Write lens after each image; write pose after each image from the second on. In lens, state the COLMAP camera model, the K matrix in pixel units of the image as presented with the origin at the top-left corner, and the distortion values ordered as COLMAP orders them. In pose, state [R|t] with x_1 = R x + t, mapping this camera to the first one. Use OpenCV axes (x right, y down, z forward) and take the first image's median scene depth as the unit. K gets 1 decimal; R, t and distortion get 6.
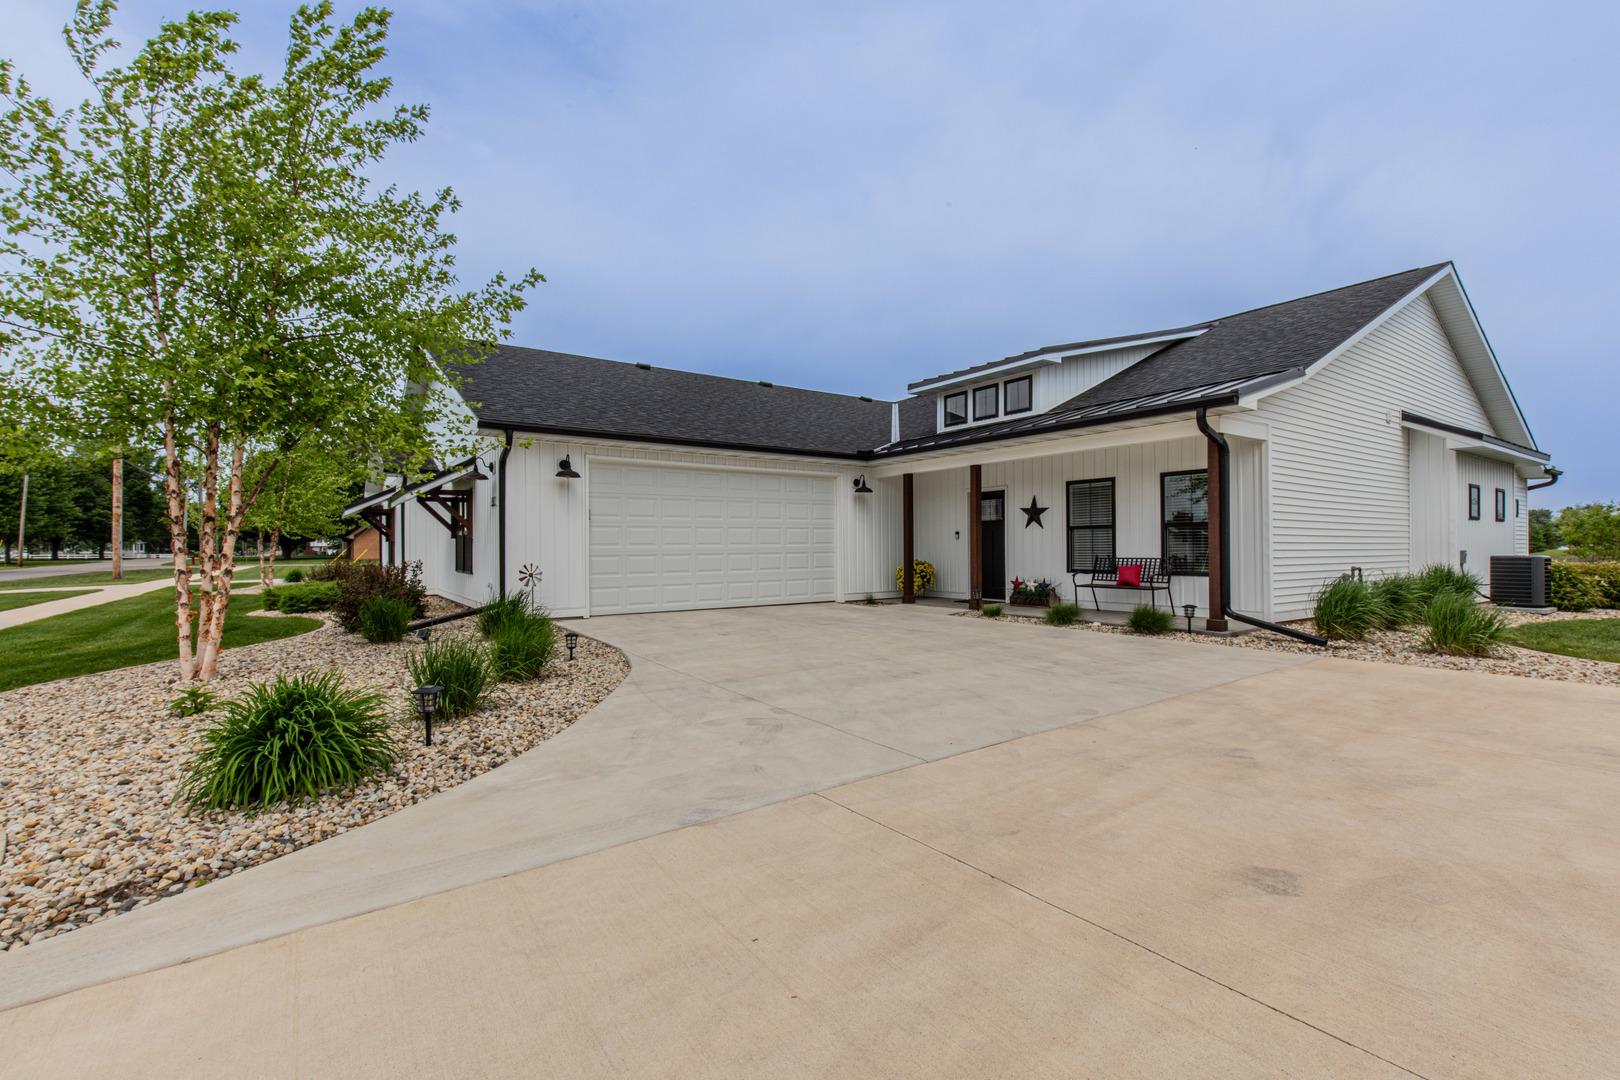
lens RADIAL K [[721.9, 0, 811.6], [0, 721.9, 533.5], [0, 0, 1]] dist [0.010268, -0.002463]
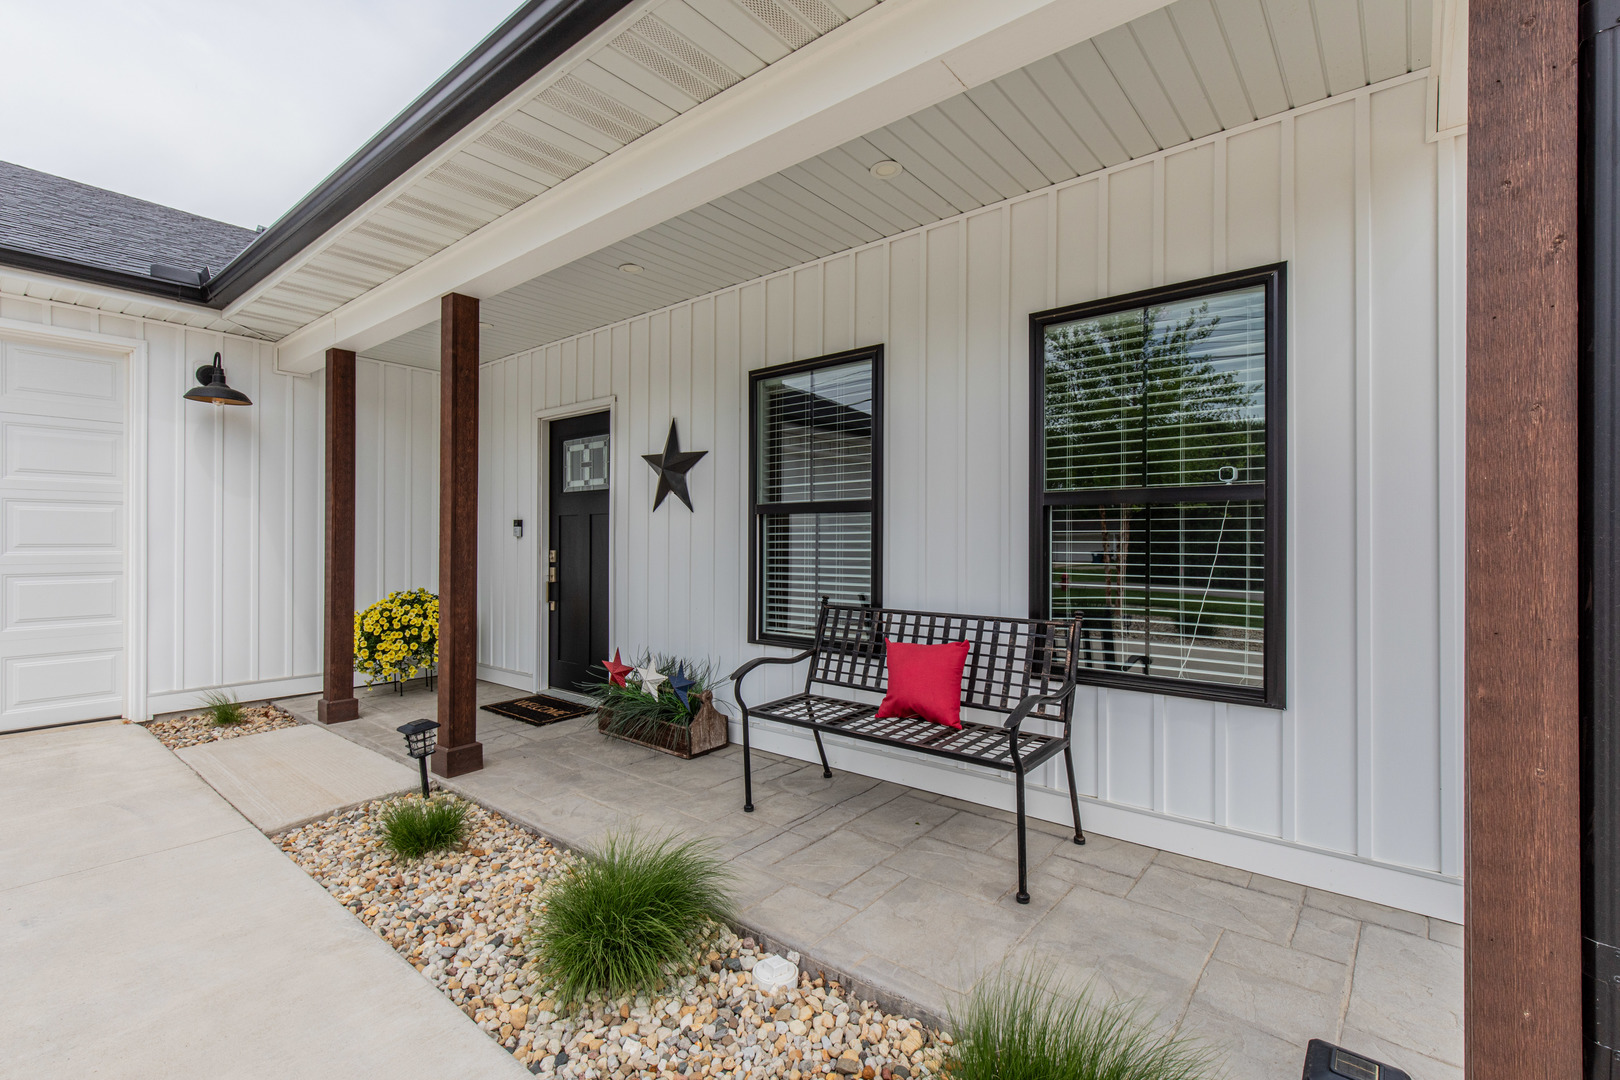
lens RADIAL K [[721.9, 0, 818.5], [0, 721.9, 542.9], [0, 0, 1]] dist [0.010268, -0.002463]
pose [[0.958080, 0.010073, 0.286324, 0.285109], [-0.014746, 0.999791, 0.014166, 0.002123], [-0.286121, -0.017794, 0.958028, 0.664240]]
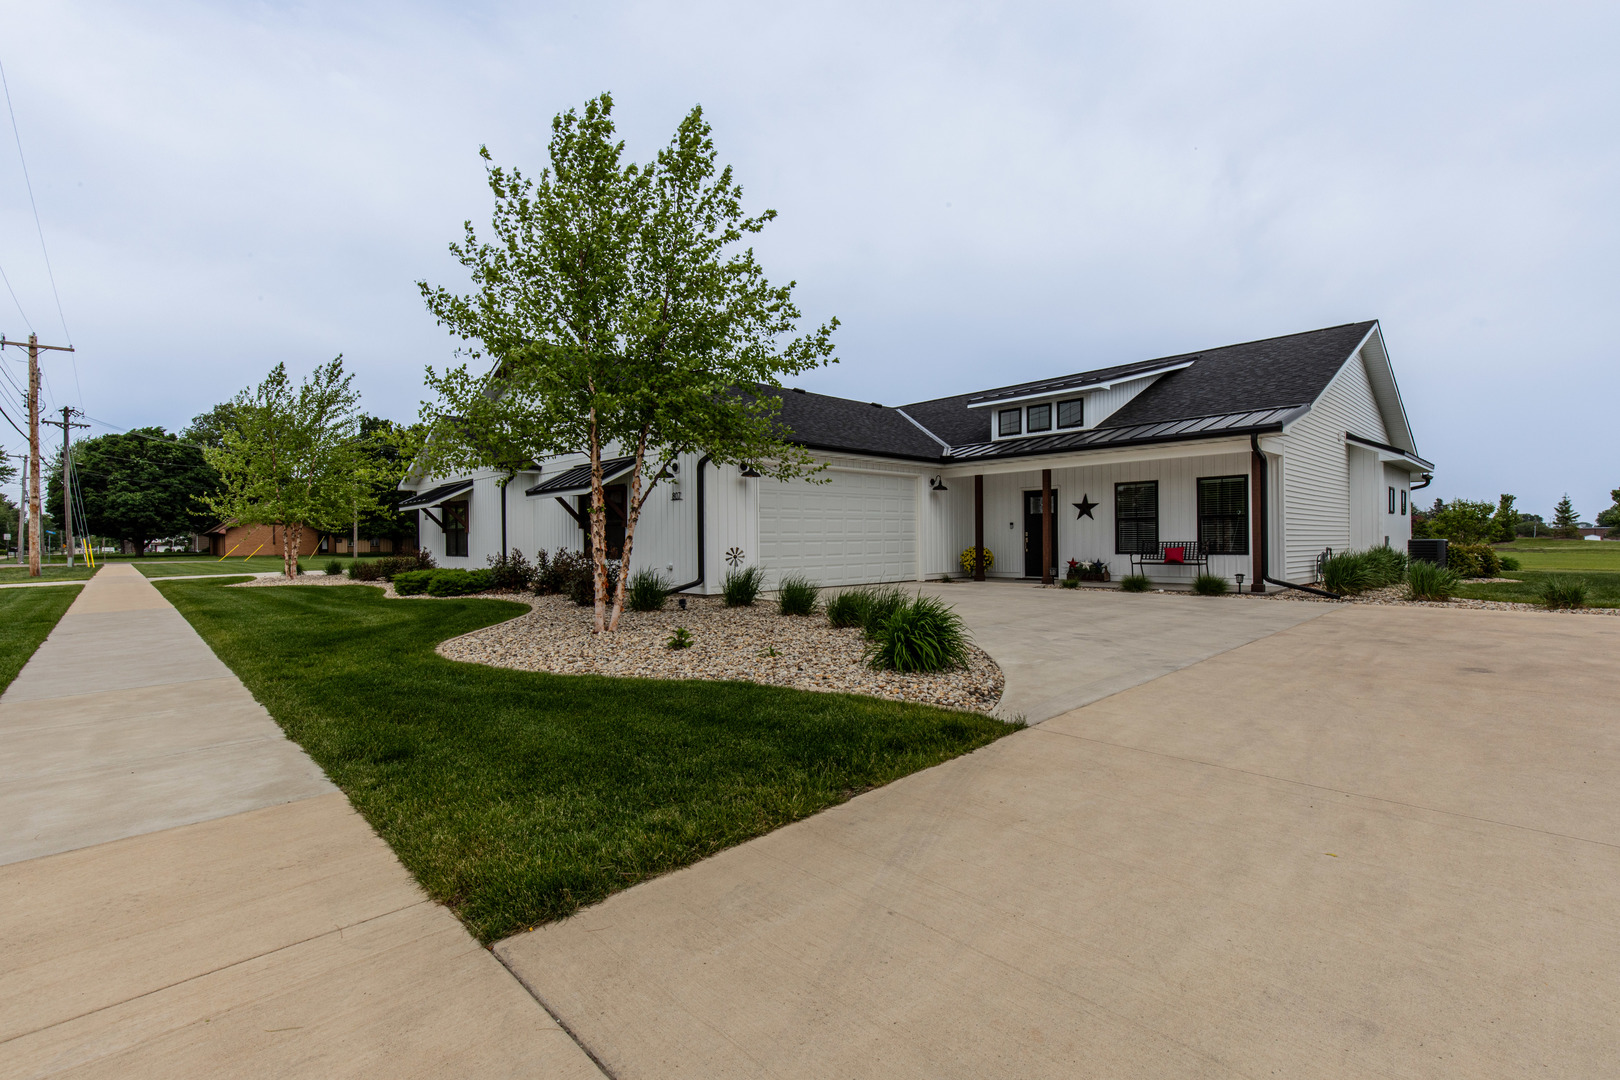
lens RADIAL K [[721.9, 0, 809.4], [0, 721.9, 540.9], [0, 0, 1]] dist [0.010268, -0.002463]
pose [[0.990550, -0.003711, 0.137101, -0.356523], [0.001223, 0.999833, 0.018229, 0.006543], [-0.137146, -0.017889, 0.990389, -0.195118]]
